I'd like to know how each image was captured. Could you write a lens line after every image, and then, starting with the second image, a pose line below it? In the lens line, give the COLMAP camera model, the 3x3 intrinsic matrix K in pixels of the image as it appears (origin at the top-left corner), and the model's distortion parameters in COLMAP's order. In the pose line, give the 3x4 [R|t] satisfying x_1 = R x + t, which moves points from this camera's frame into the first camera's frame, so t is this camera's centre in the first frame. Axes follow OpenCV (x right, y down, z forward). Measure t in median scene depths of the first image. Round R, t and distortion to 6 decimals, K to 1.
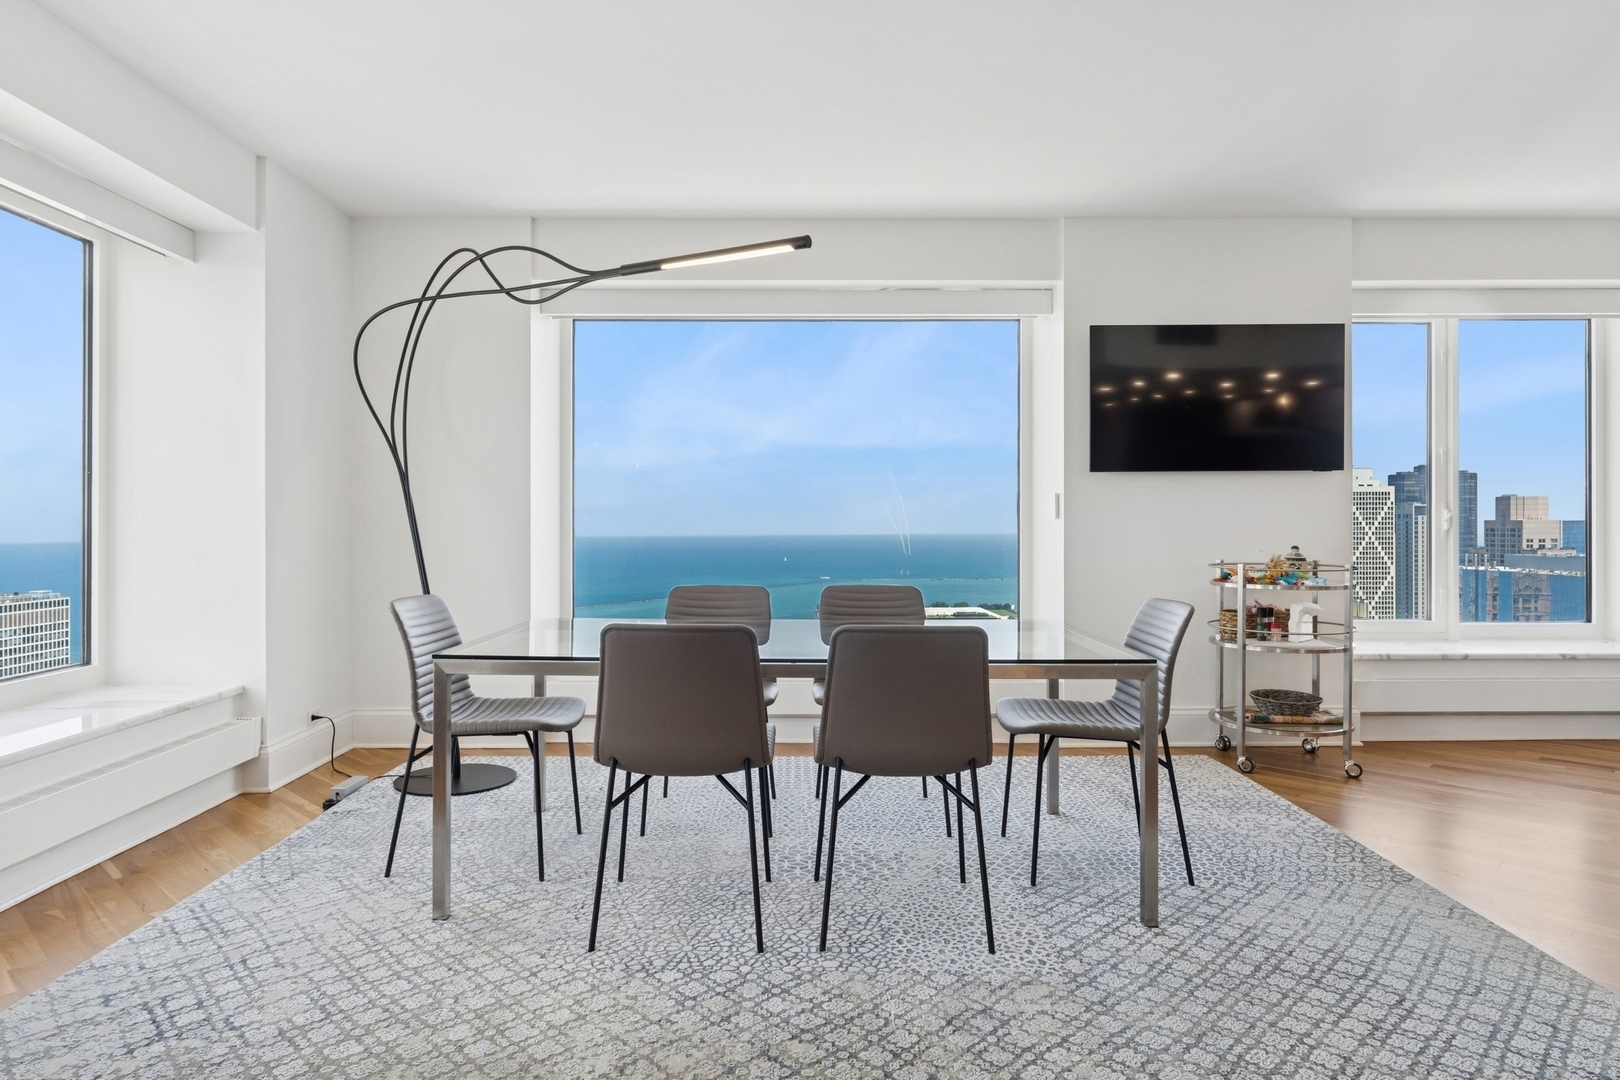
lens RADIAL K [[991.1, 0, 762.8], [0, 991.1, 510.8], [0, 0, 1]] dist [-0.024785, 0.004554]
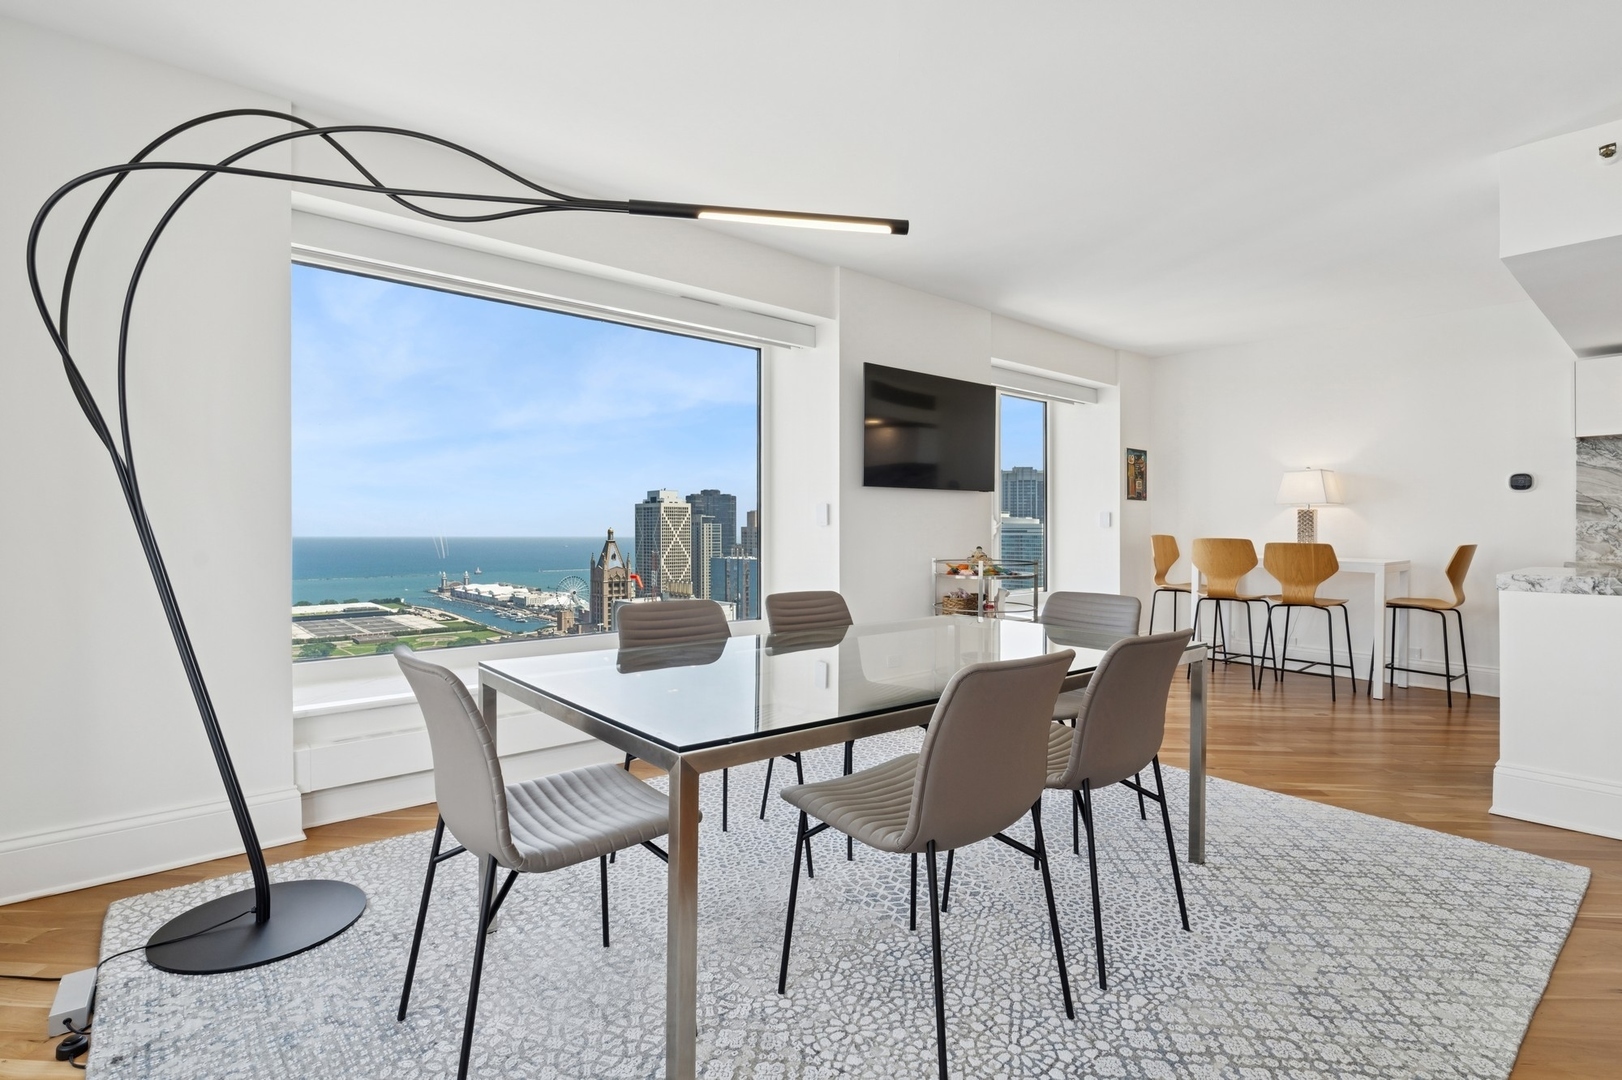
lens RADIAL K [[784.3, 0, 804.4], [0, 784.3, 525.0], [0, 0, 1]] dist [-0.010248, 0.003525]
pose [[0.749327, 0.004025, 0.662188, -0.615380], [-0.009568, 0.999943, 0.004750, 0.006108], [-0.662132, -0.009895, 0.749322, 0.610444]]
